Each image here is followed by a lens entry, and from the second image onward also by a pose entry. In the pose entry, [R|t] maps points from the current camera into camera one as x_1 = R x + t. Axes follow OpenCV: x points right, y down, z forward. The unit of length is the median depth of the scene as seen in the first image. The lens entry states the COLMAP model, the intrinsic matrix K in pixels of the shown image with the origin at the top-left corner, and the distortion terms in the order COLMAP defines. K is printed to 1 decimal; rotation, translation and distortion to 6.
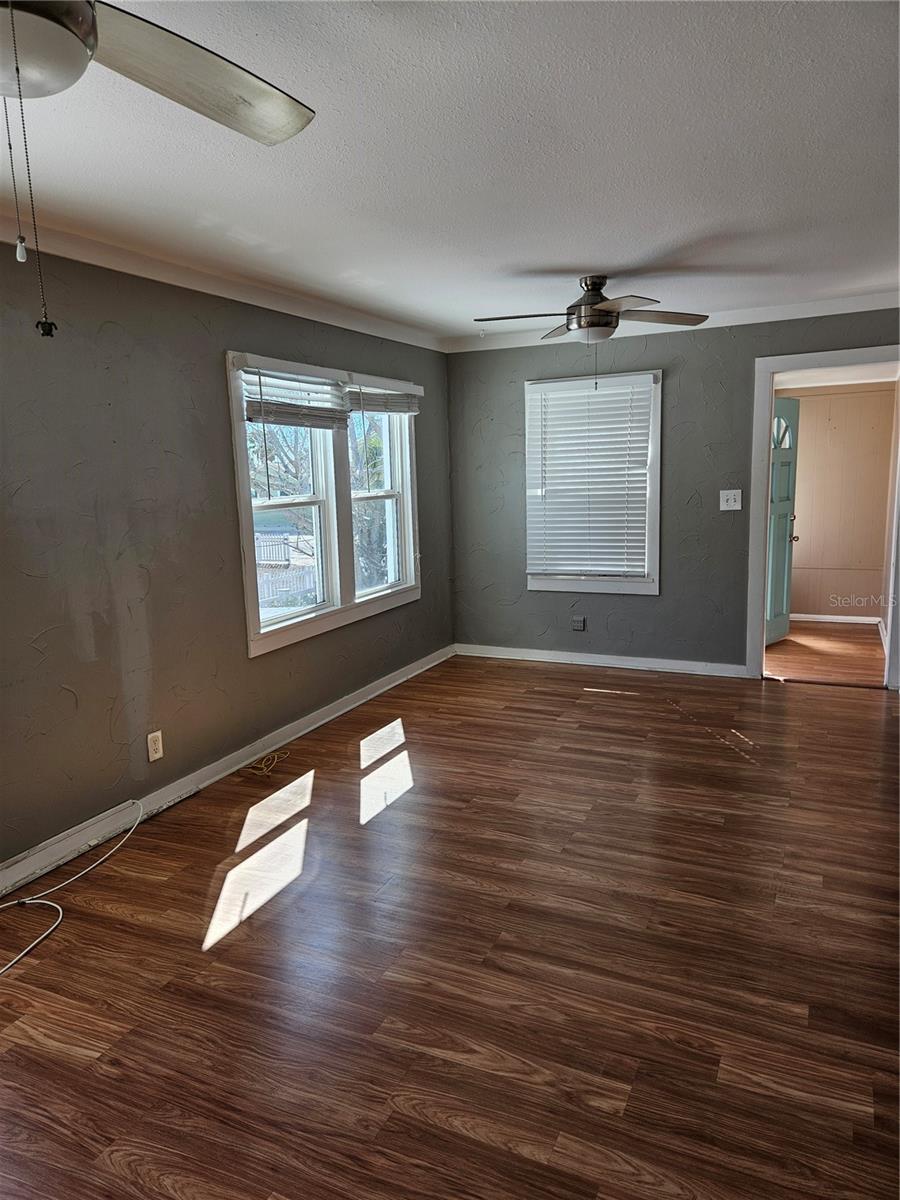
lens RADIAL K [[808.6, 0, 448.3], [0, 808.6, 599.7], [0, 0, 1]] dist [0.068146, -0.058770]
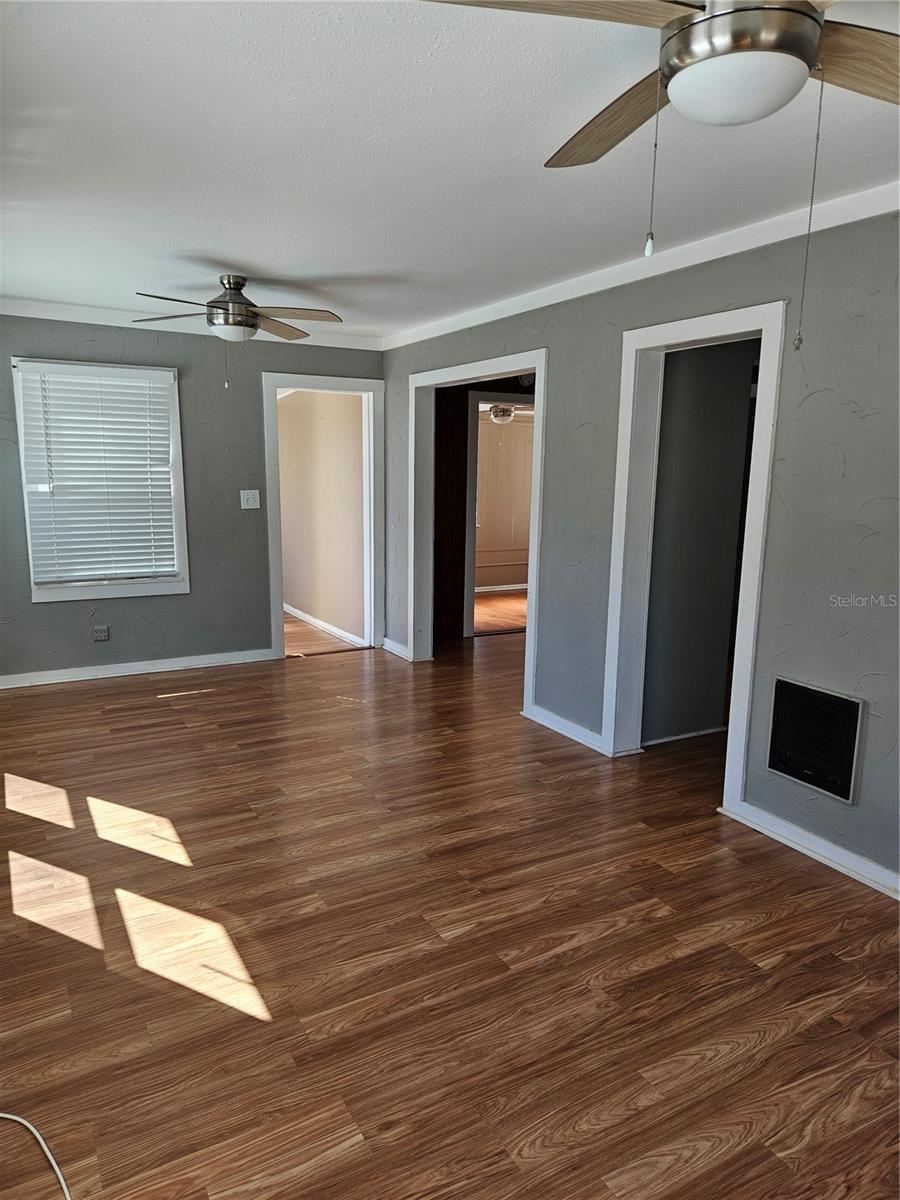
lens RADIAL K [[808.6, 0, 460.4], [0, 808.6, 602.0], [0, 0, 1]] dist [0.068146, -0.058770]
pose [[0.567021, -0.100014, 0.817609, -0.489229], [0.102419, 0.993459, 0.050496, -0.014446], [-0.817311, 0.055106, 0.573555, 0.192006]]
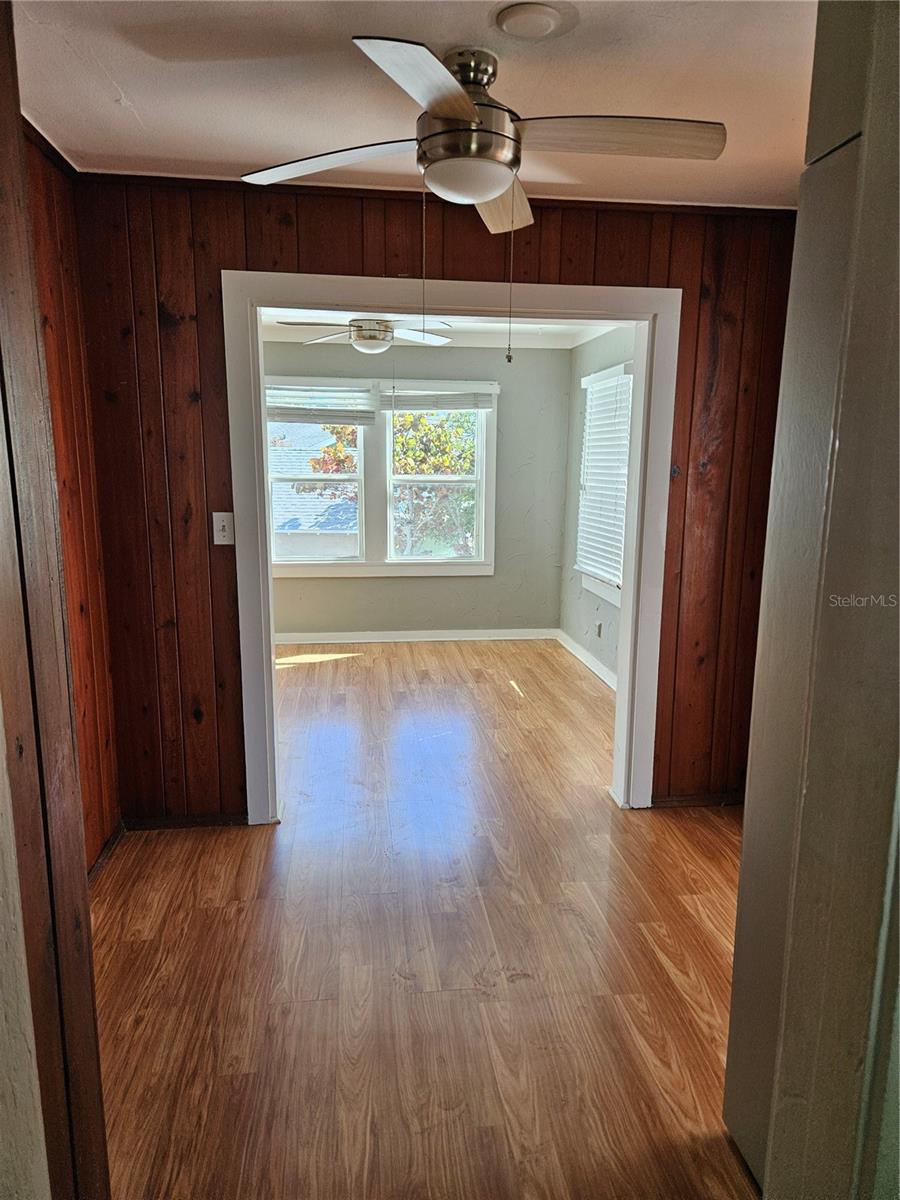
lens RADIAL K [[808.6, 0, 465.2], [0, 808.6, 625.1], [0, 0, 1]] dist [0.068146, -0.058770]
pose [[0.543013, 0.207428, -0.813702, 1.167693], [-0.162068, 0.976680, 0.140820, -0.114786], [0.823936, 0.055408, 0.563967, 0.449609]]
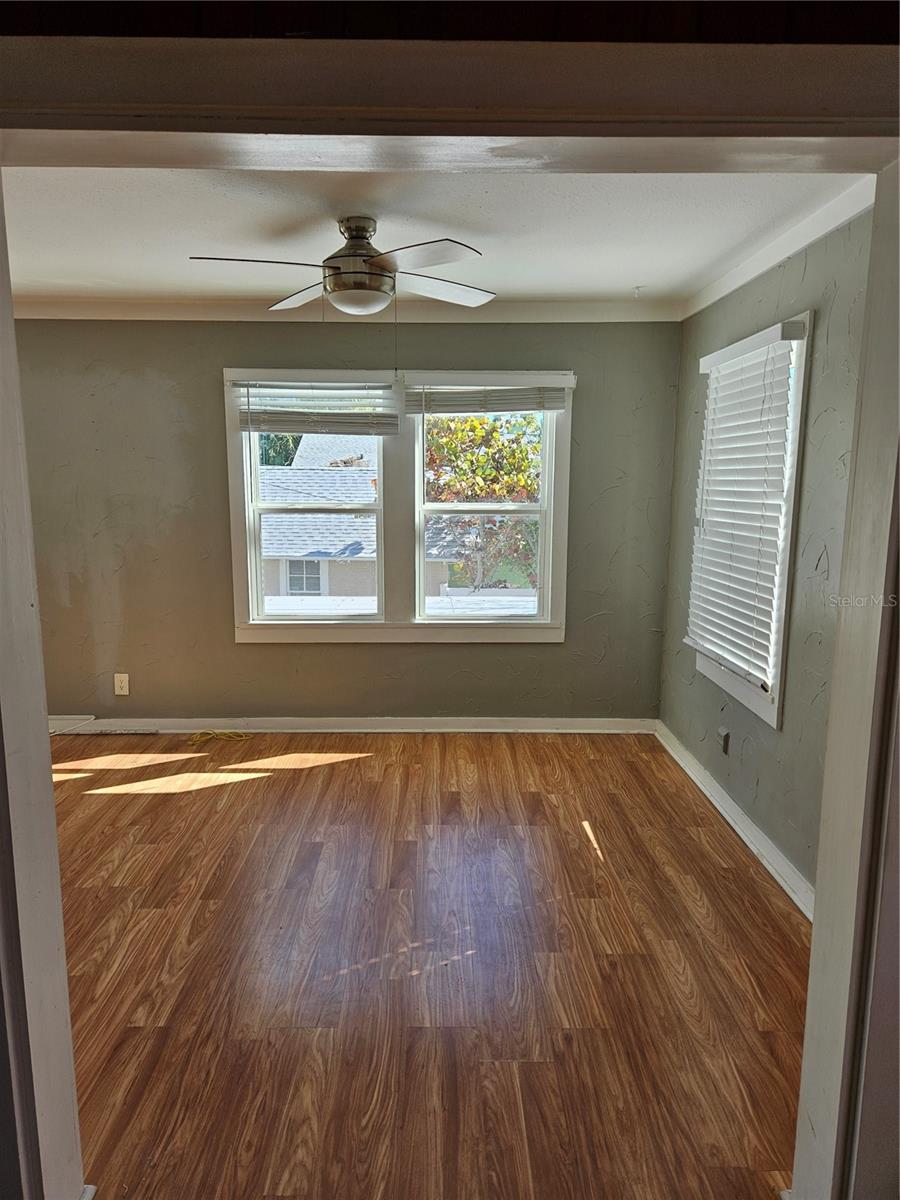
lens RADIAL K [[808.6, 0, 448.5], [0, 808.6, 610.1], [0, 0, 1]] dist [0.068146, -0.058770]
pose [[0.432706, 0.183077, -0.882750, 0.821757], [-0.163012, 0.978913, 0.123115, -0.150180], [0.886675, 0.090627, 0.453426, 0.713391]]
